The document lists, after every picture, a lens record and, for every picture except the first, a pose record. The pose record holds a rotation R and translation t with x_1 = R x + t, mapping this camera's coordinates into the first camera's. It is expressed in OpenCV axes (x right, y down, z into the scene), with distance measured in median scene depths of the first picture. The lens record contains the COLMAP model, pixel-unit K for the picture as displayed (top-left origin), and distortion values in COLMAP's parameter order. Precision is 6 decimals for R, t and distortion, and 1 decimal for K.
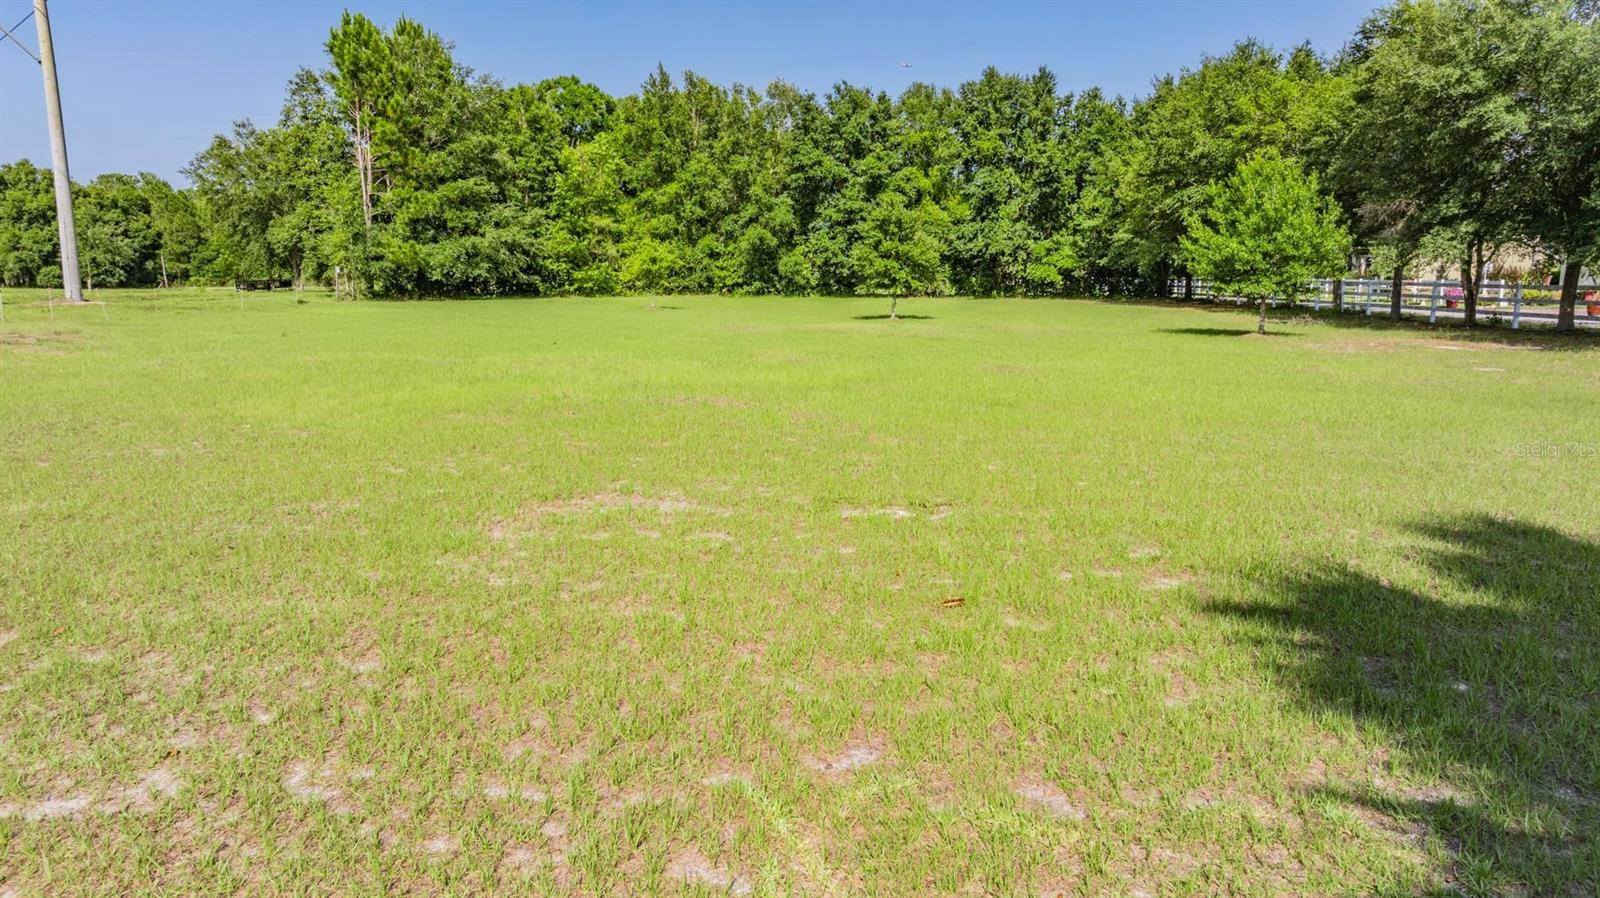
lens RADIAL K [[1118.7, 0, 812.5], [0, 1118.7, 447.9], [0, 0, 1]] dist [-0.022645, 0.020843]
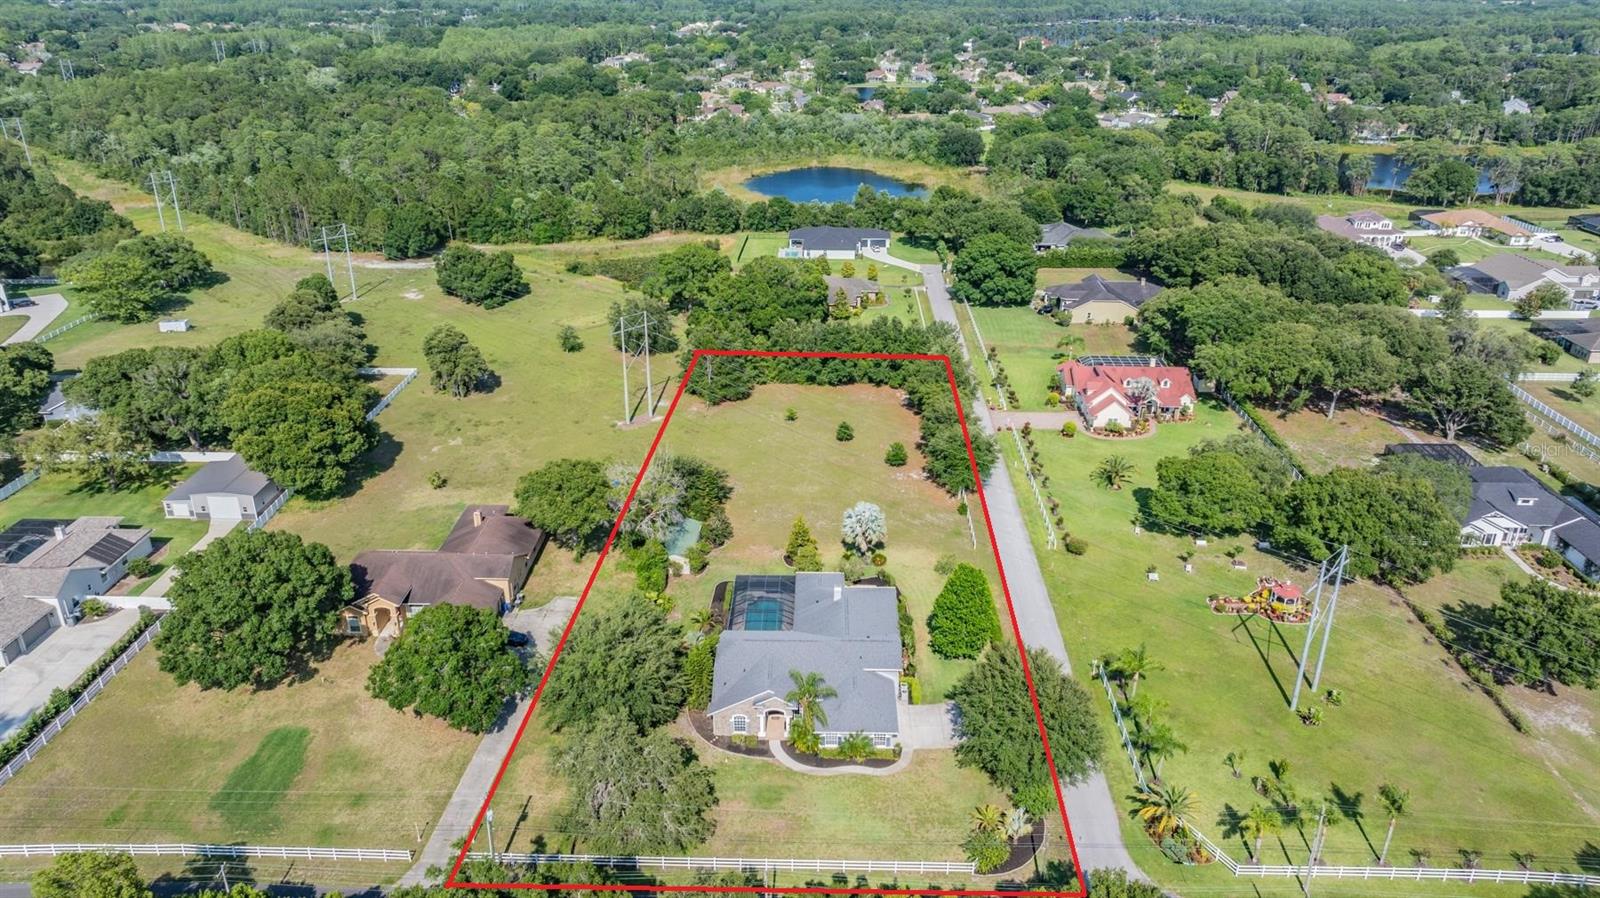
lens RADIAL K [[1118.7, 0, 799.4], [0, 1118.7, 452.8], [0, 0, 1]] dist [-0.022645, 0.020843]
pose [[0.999884, 0.003380, -0.014883, -0.031569], [0.000514, 0.967161, 0.254165, -0.817979], [0.015253, -0.254143, 0.967046, -2.366697]]
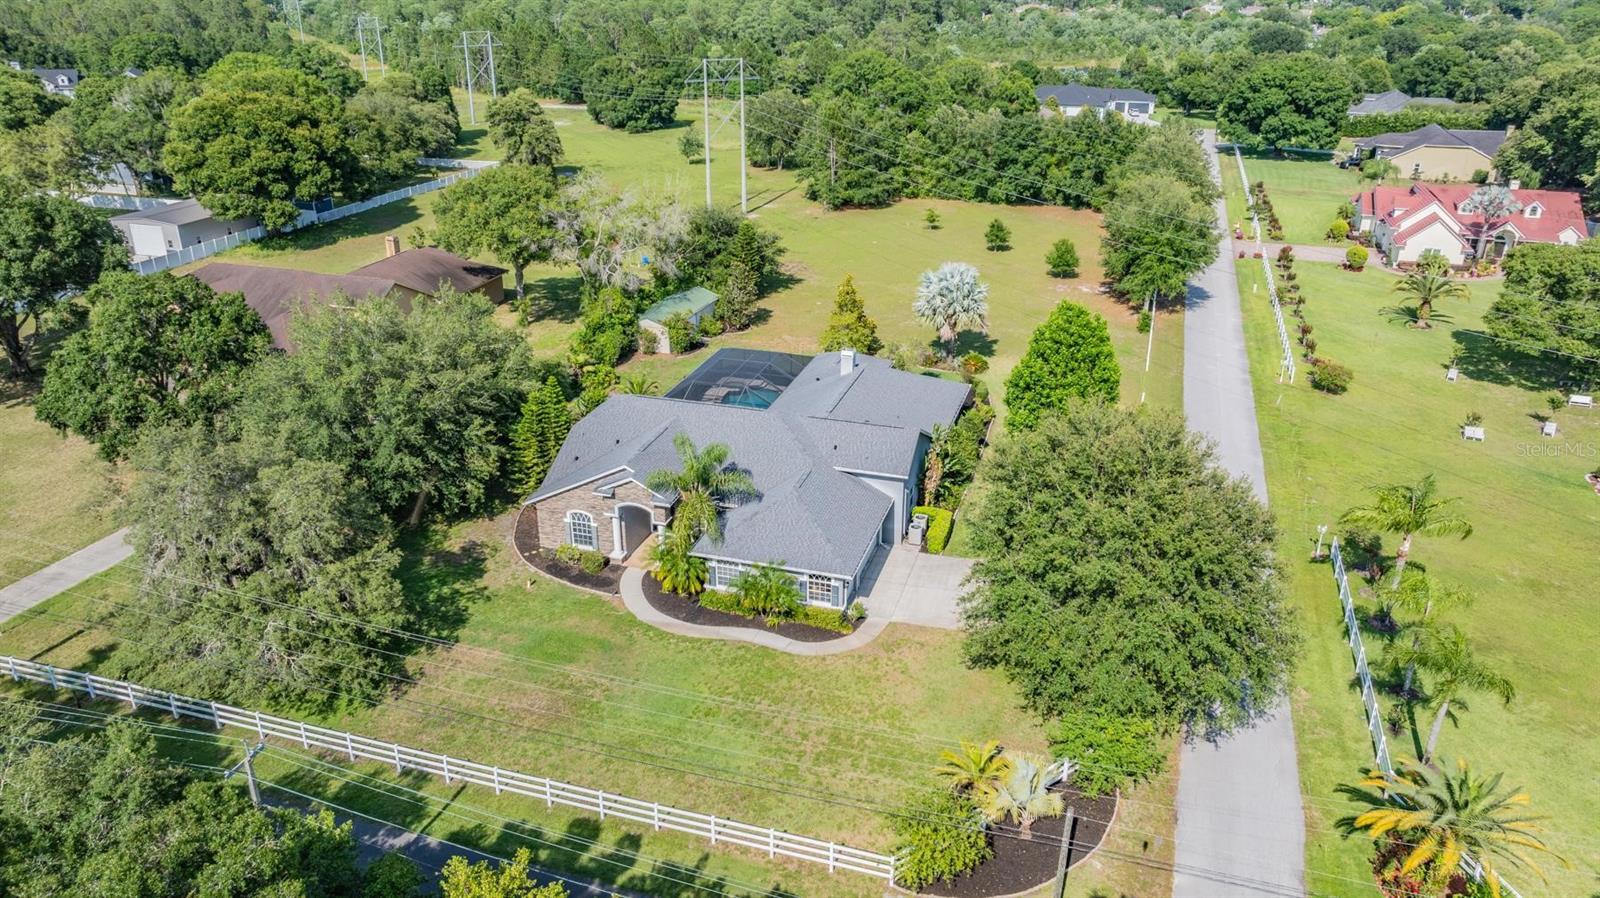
lens RADIAL K [[1118.7, 0, 808.5], [0, 1118.7, 455.0], [0, 0, 1]] dist [-0.022645, 0.020843]
pose [[0.959215, 0.113721, -0.258795, 0.291915], [-0.044398, 0.964755, 0.259377, -0.227445], [0.279170, -0.237308, 0.930456, -1.518837]]
